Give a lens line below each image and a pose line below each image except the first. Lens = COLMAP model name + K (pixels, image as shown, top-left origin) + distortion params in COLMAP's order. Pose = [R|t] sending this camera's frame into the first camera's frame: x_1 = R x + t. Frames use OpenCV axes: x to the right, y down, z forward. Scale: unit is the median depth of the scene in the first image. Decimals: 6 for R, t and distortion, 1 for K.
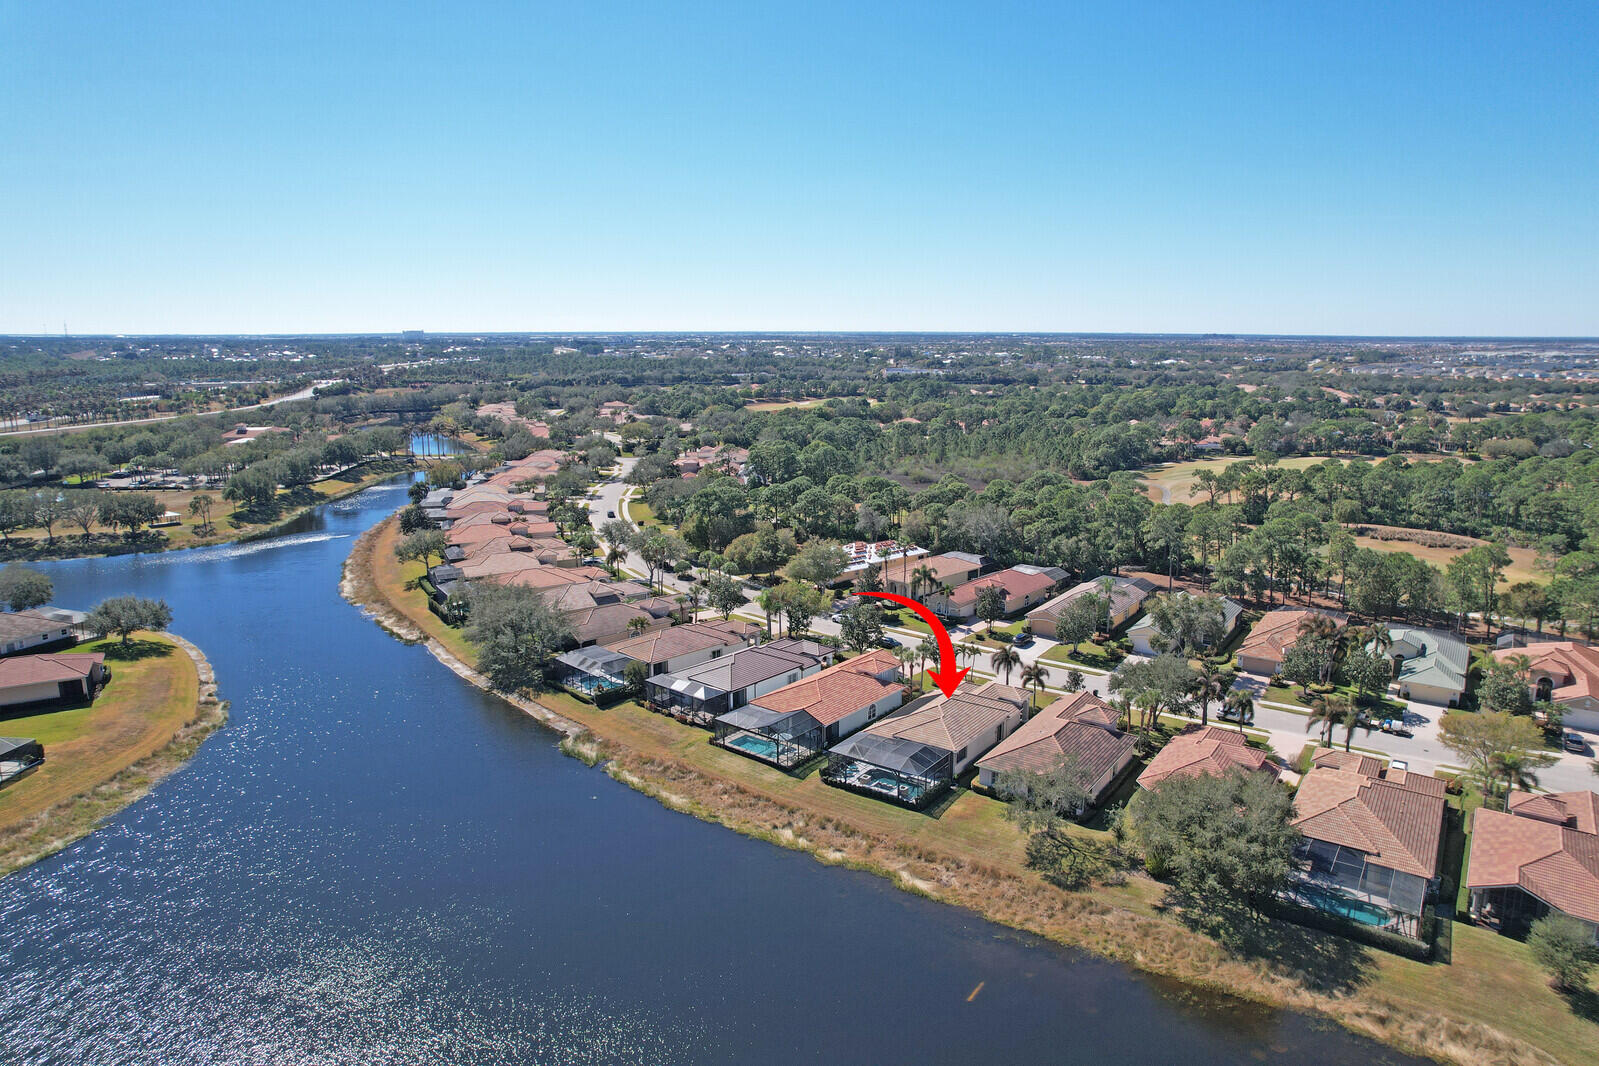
lens RADIAL K [[1004.6, 0, 799.5], [0, 1004.6, 533.0], [0, 0, 1]] dist [-0.035141, 0.002054]
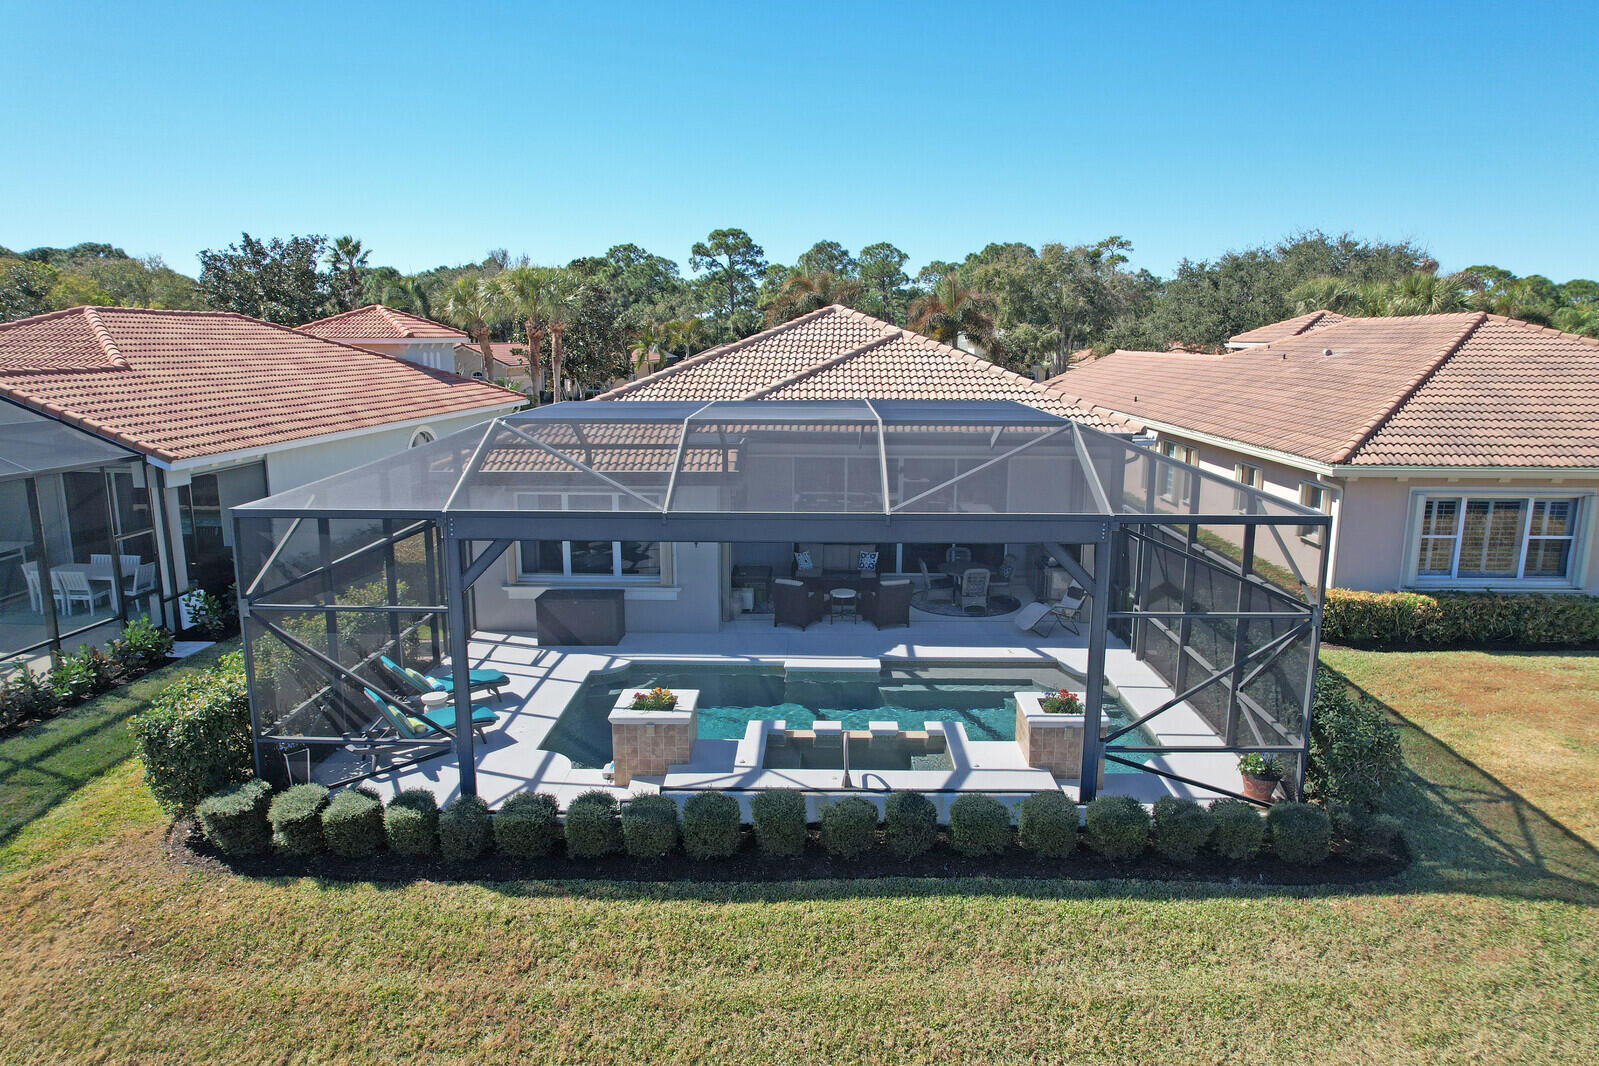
lens RADIAL K [[1021.1, 0, 799.5], [0, 1021.1, 533.0], [0, 0, 1]] dist [-0.053449, 0.000412]
pose [[0.823386, -0.103401, 0.557982, 0.020282], [0.104629, 0.994064, 0.029815, 0.220970], [-0.557753, 0.033832, 0.829317, 0.890864]]
